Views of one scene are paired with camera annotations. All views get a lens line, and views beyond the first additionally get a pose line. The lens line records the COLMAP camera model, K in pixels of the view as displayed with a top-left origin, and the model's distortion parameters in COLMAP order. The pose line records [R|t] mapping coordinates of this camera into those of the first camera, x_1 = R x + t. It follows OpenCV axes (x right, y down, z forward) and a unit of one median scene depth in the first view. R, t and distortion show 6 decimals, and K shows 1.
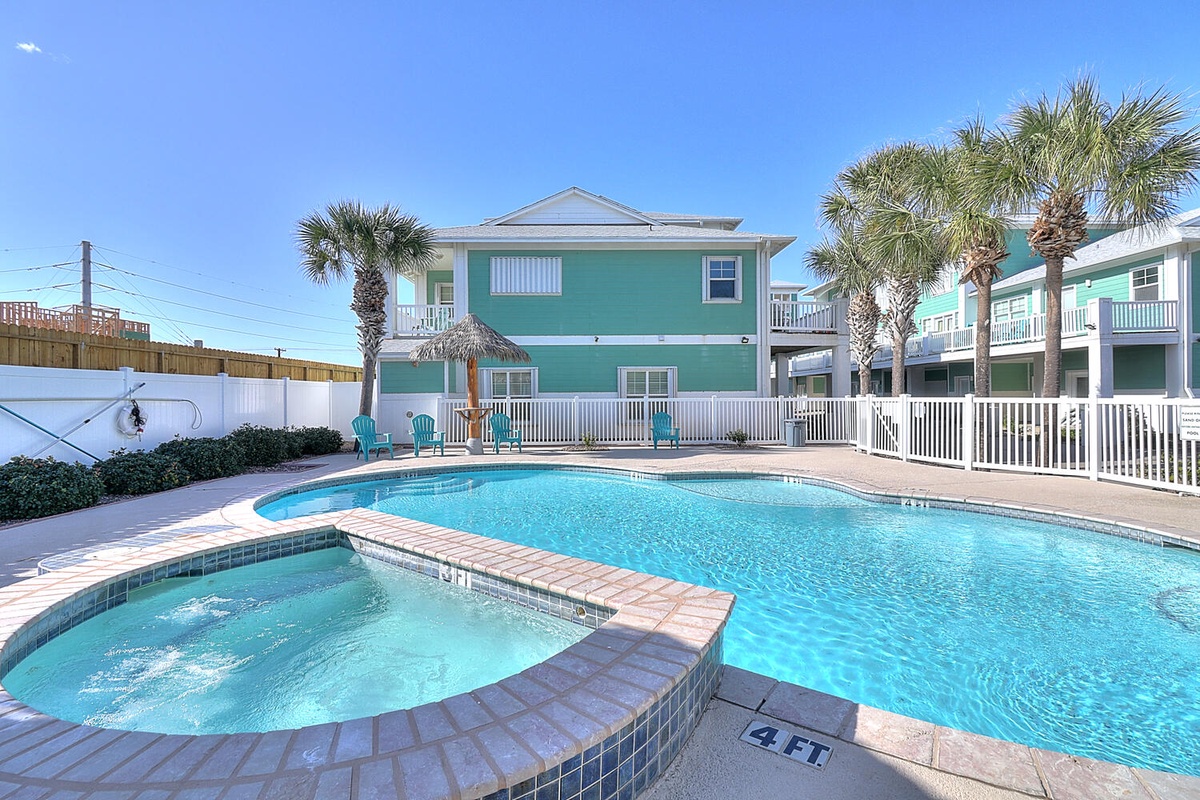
lens RADIAL K [[642.5, 0, 604.0], [0, 642.5, 397.6], [0, 0, 1]] dist [-0.005272, -0.006125]
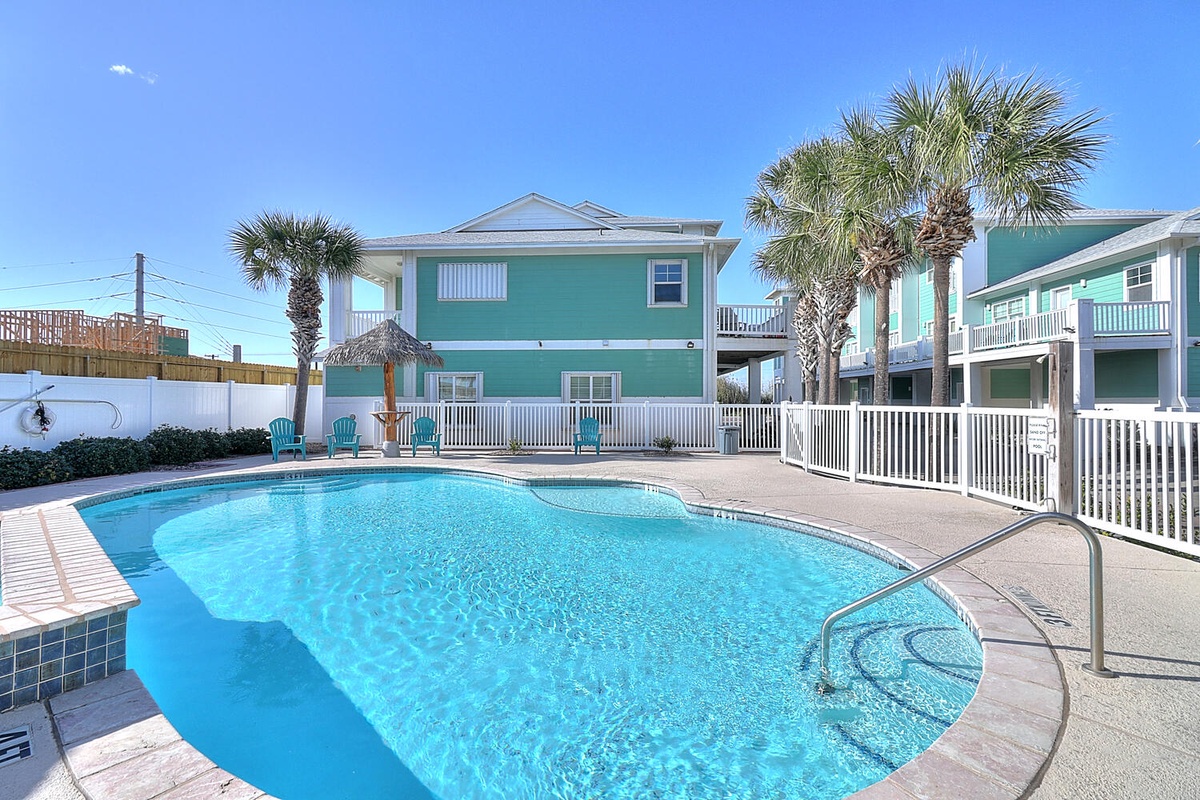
lens RADIAL K [[640.5, 0, 602.0], [0, 640.5, 406.0], [0, 0, 1]] dist [-0.005113, 0.002611]
pose [[0.995787, 0.008388, -0.091314, 0.205760], [-0.007801, 0.999947, 0.006792, -0.002186], [0.091366, -0.006051, 0.995799, 0.013491]]
